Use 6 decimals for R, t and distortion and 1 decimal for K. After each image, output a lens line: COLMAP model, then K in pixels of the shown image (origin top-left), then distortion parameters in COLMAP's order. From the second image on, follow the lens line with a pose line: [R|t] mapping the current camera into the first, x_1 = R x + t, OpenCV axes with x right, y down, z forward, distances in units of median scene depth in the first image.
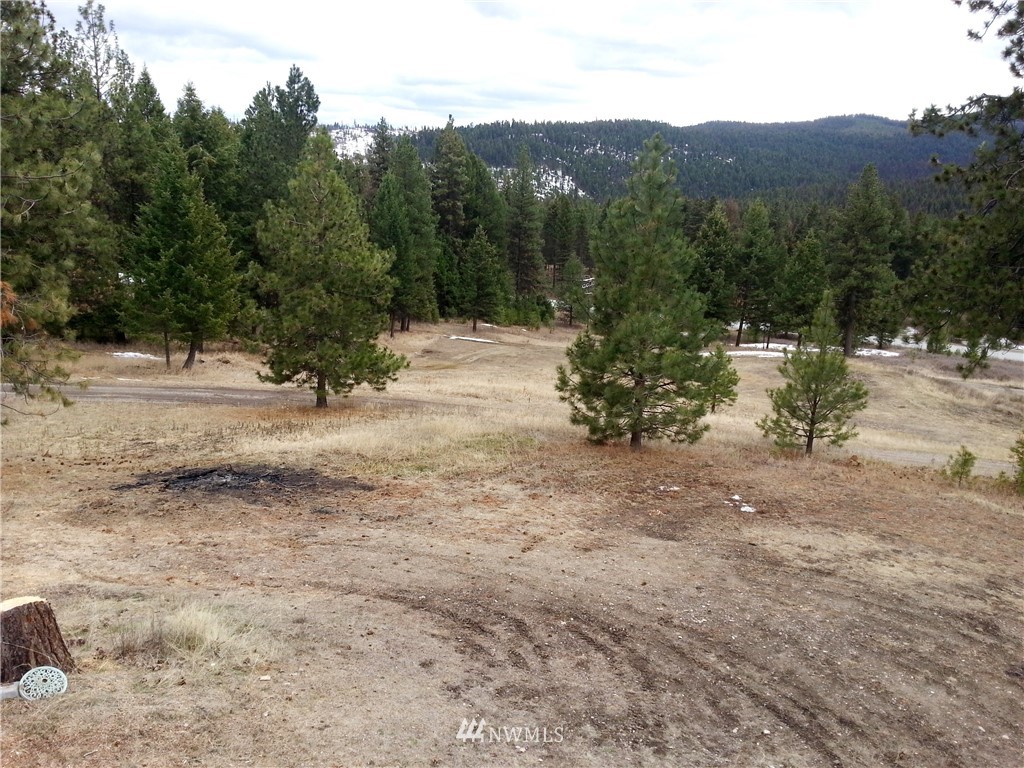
lens RADIAL K [[849.7, 0, 512.0], [0, 849.7, 384.0], [0, 0, 1]] dist [-0.014461, -0.000974]
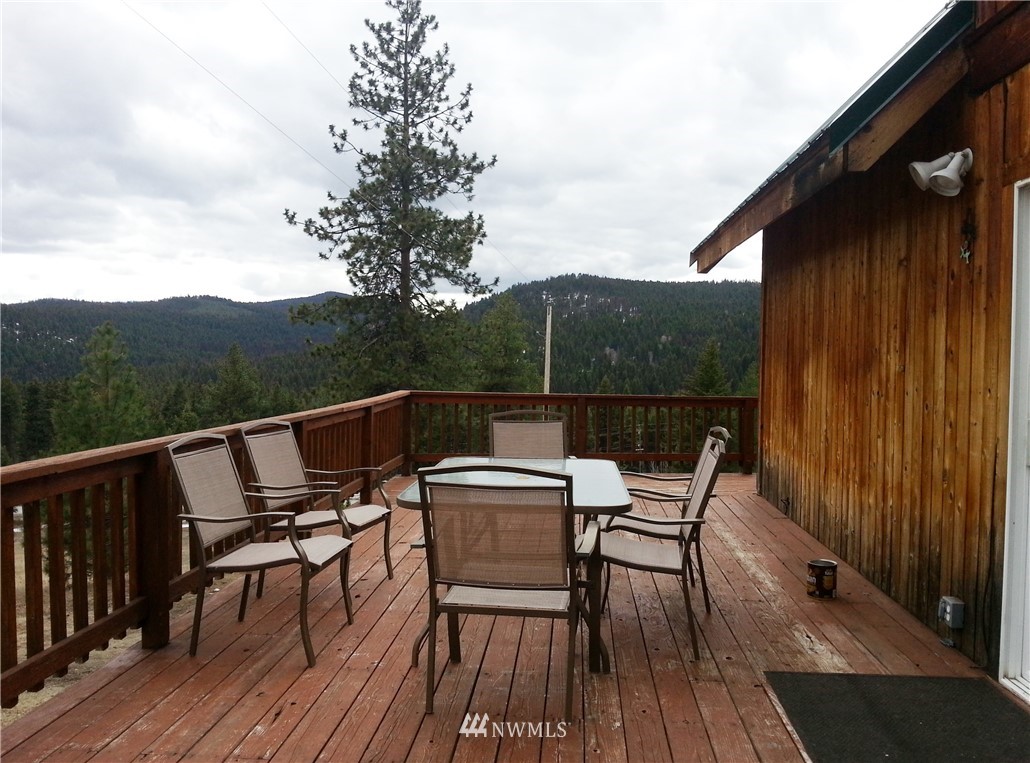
lens RADIAL K [[872.3, 0, 515.0], [0, 872.3, 381.5], [0, 0, 1]] dist [-0.015863, -0.015319]
pose [[0.755013, -0.032404, 0.654909, -0.202278], [0.168323, 0.974887, -0.145815, 0.072645], [-0.633737, 0.220328, 0.741507, -0.285566]]
